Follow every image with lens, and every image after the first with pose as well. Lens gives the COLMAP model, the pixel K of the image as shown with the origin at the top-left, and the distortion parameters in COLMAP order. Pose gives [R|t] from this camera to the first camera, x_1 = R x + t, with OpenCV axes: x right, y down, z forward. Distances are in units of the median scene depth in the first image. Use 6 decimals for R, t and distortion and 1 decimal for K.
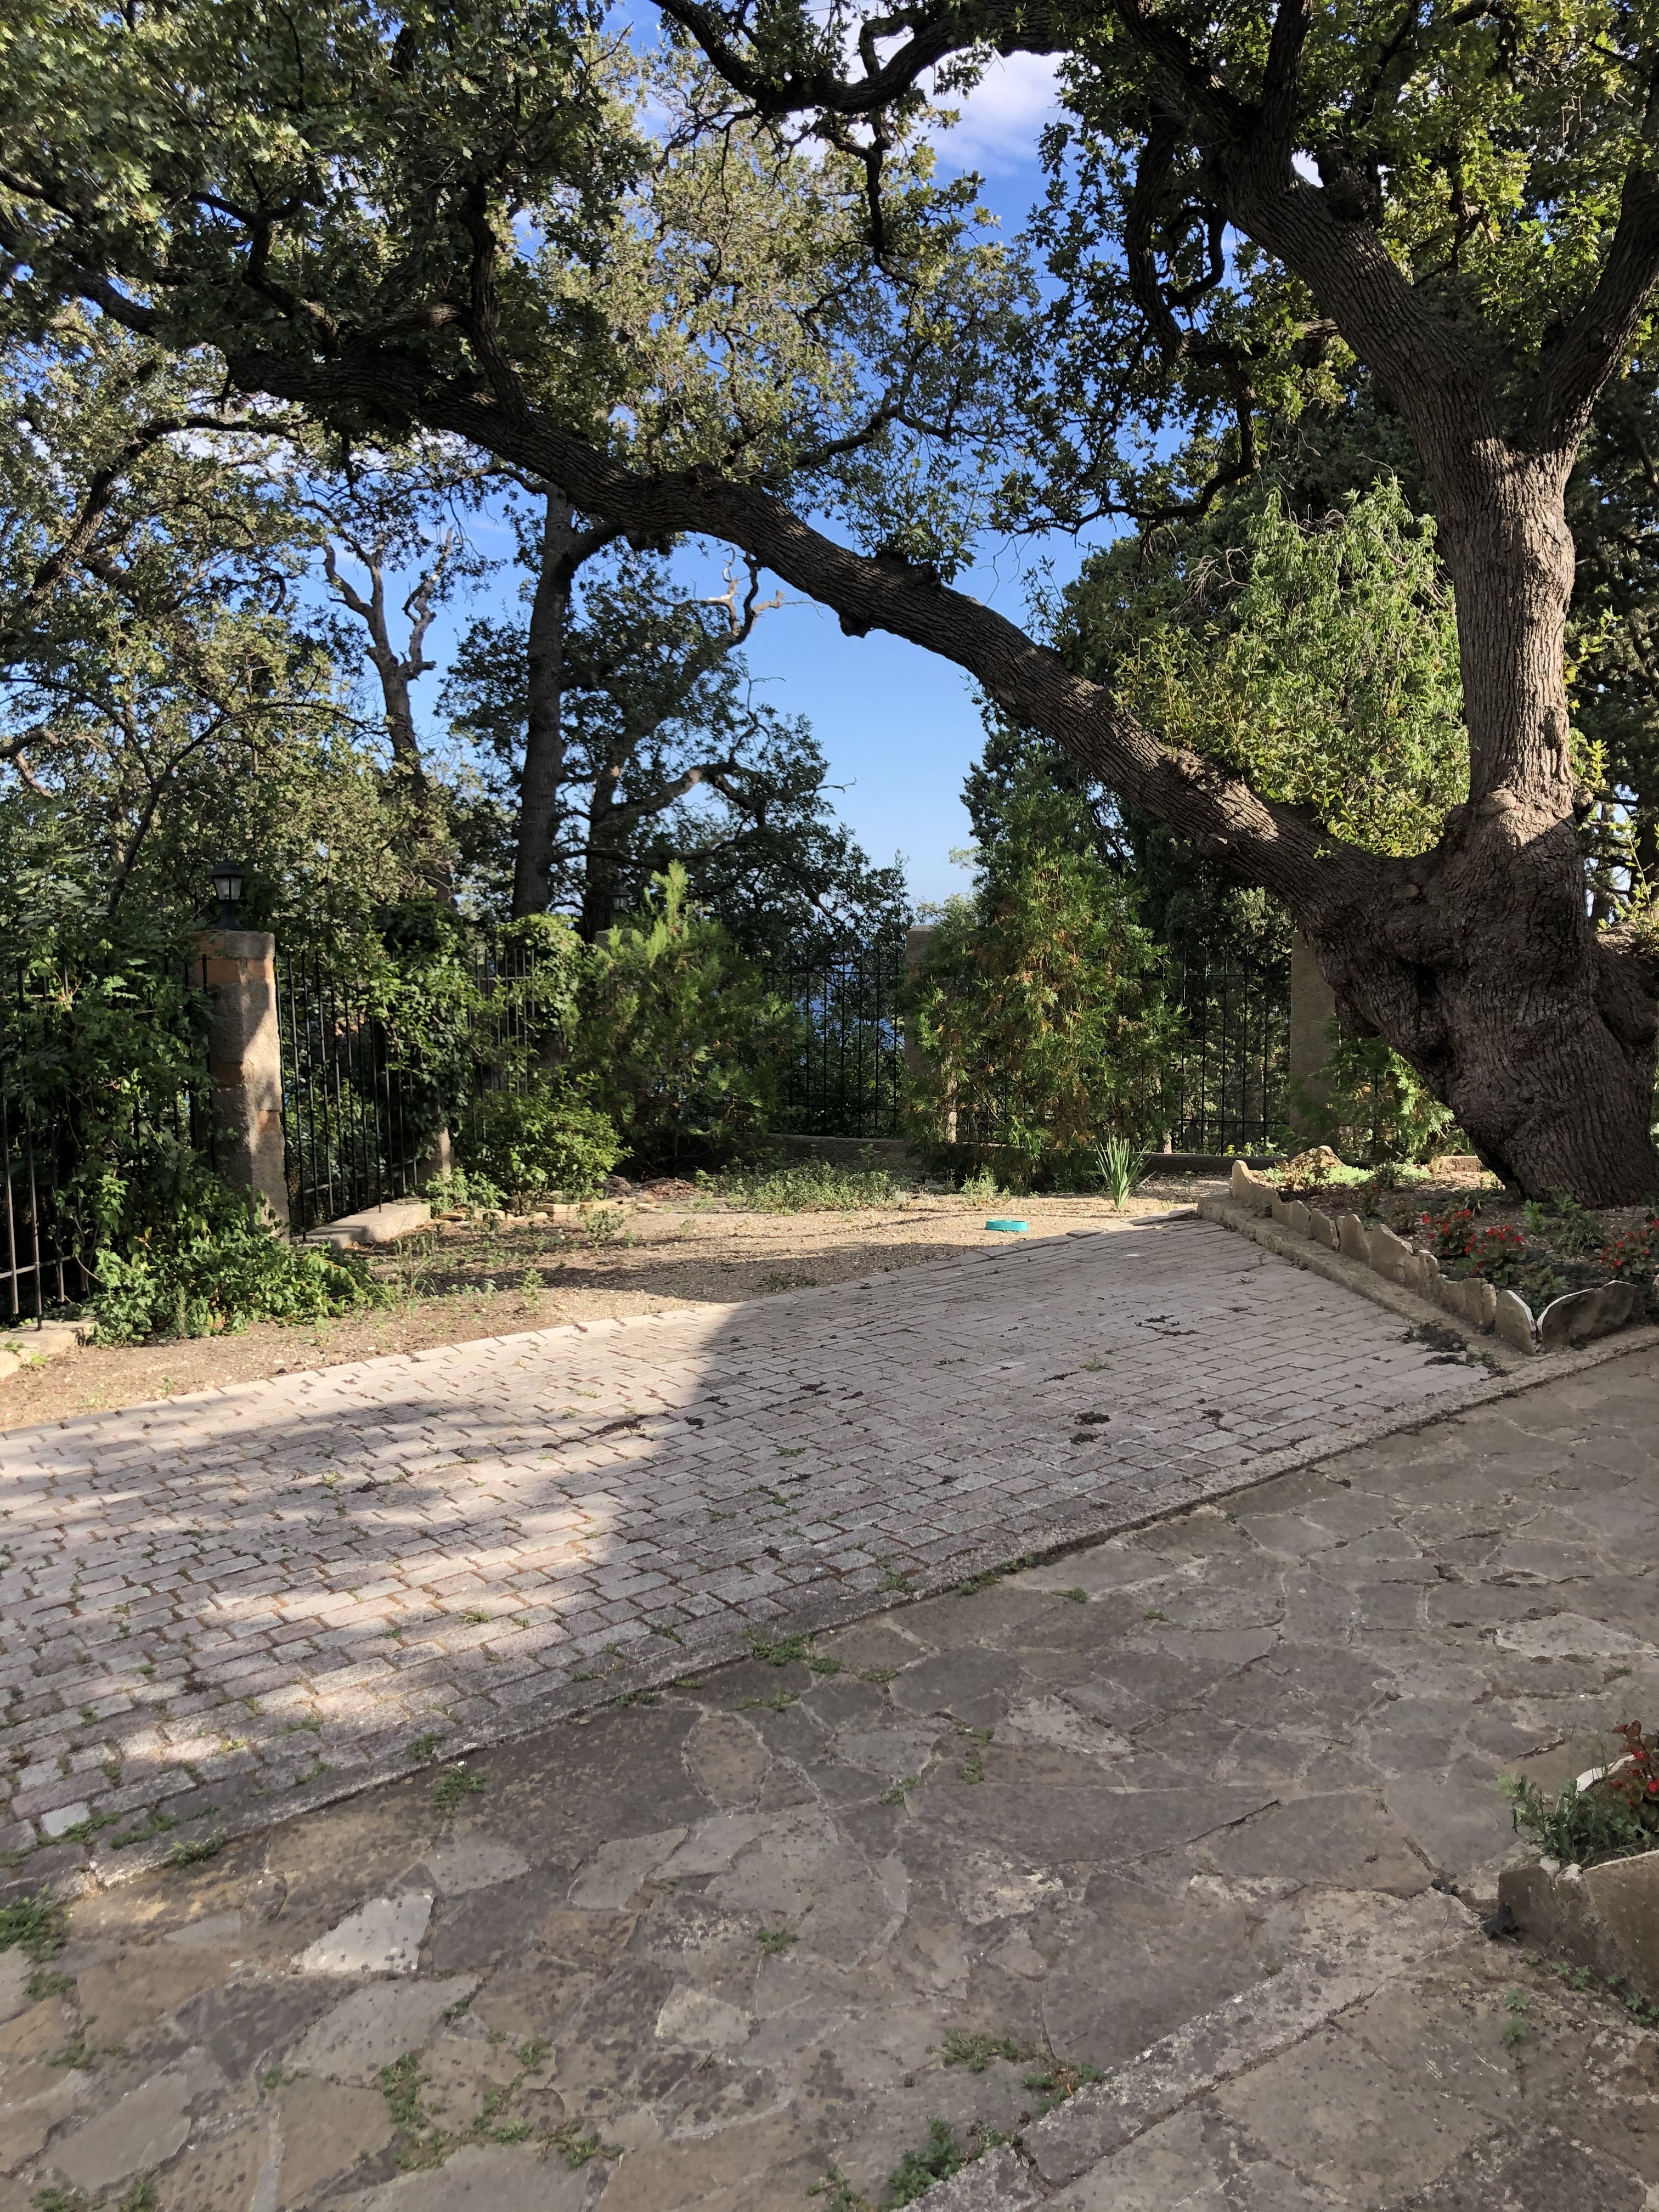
lens RADIAL K [[1854.8, 0, 826.7], [0, 1854.8, 1111.7], [0, 0, 1]] dist [-0.002414, 0.017603]
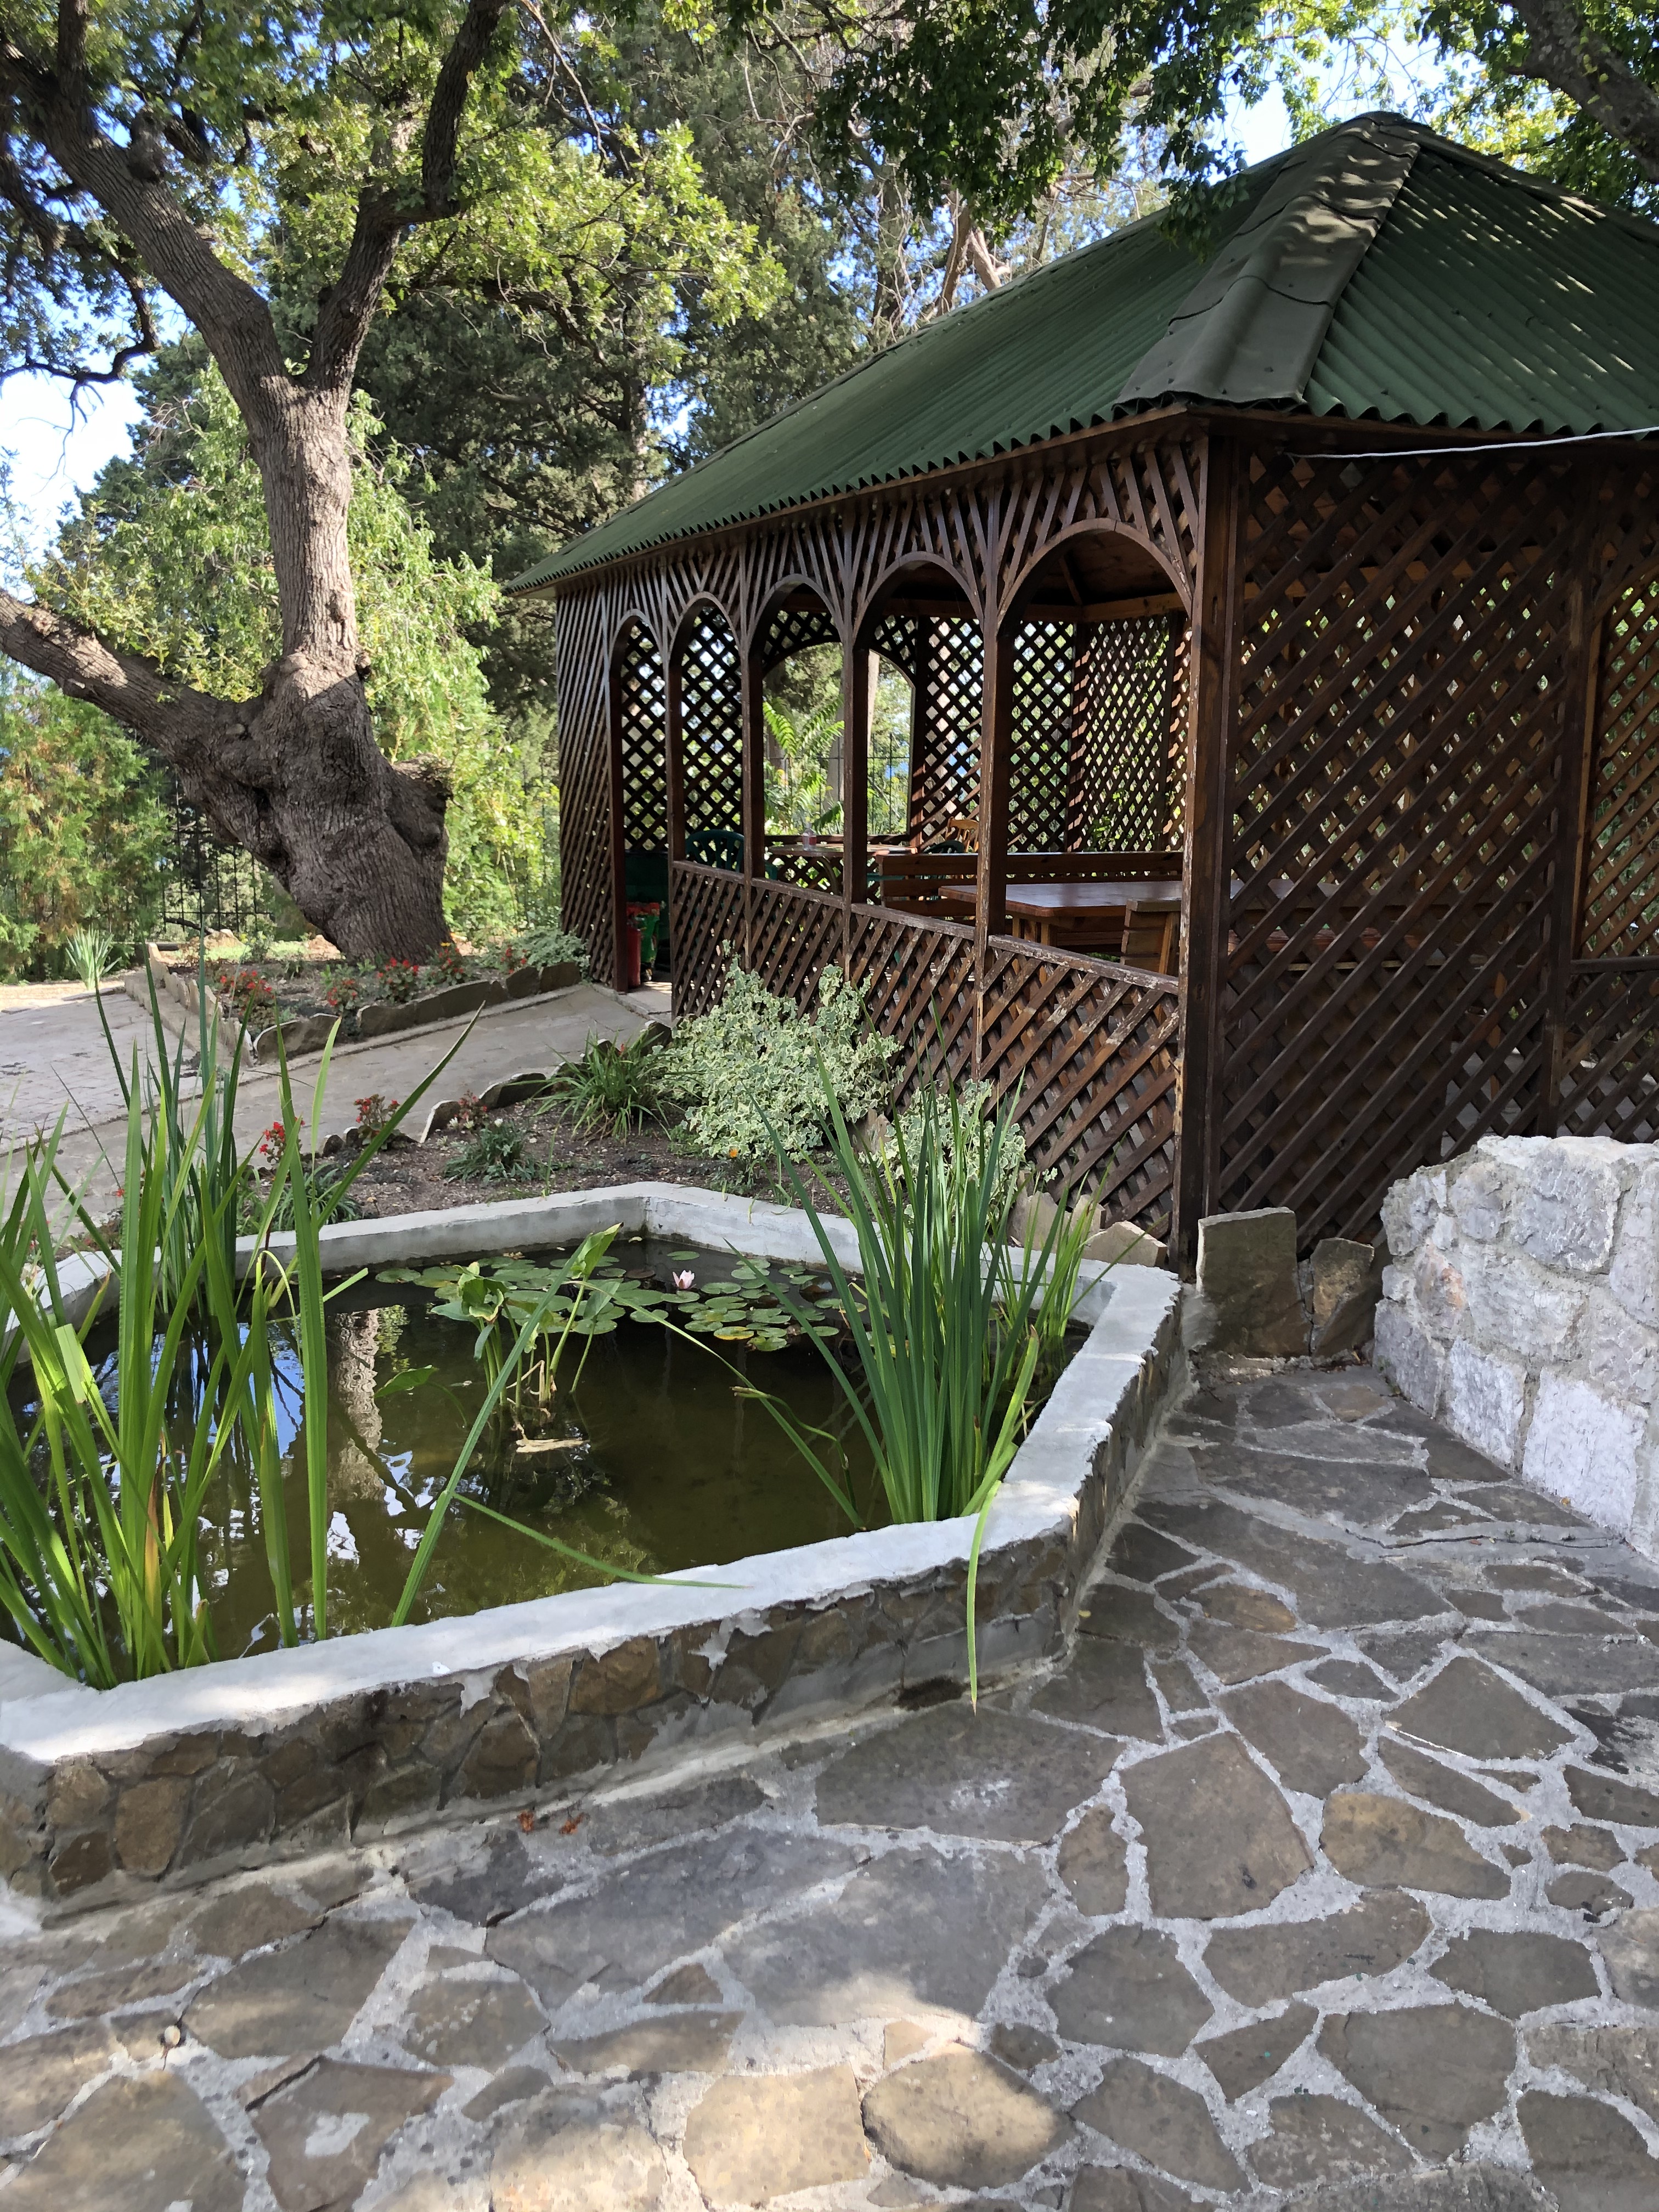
lens RADIAL K [[1854.8, 0, 835.5], [0, 1854.8, 1091.5], [0, 0, 1]] dist [-0.002414, 0.017603]
pose [[0.904820, -0.064544, 0.420874, 0.132032], [0.022545, 0.994320, 0.104017, 0.007213], [-0.425197, -0.084628, 0.901136, -0.366707]]
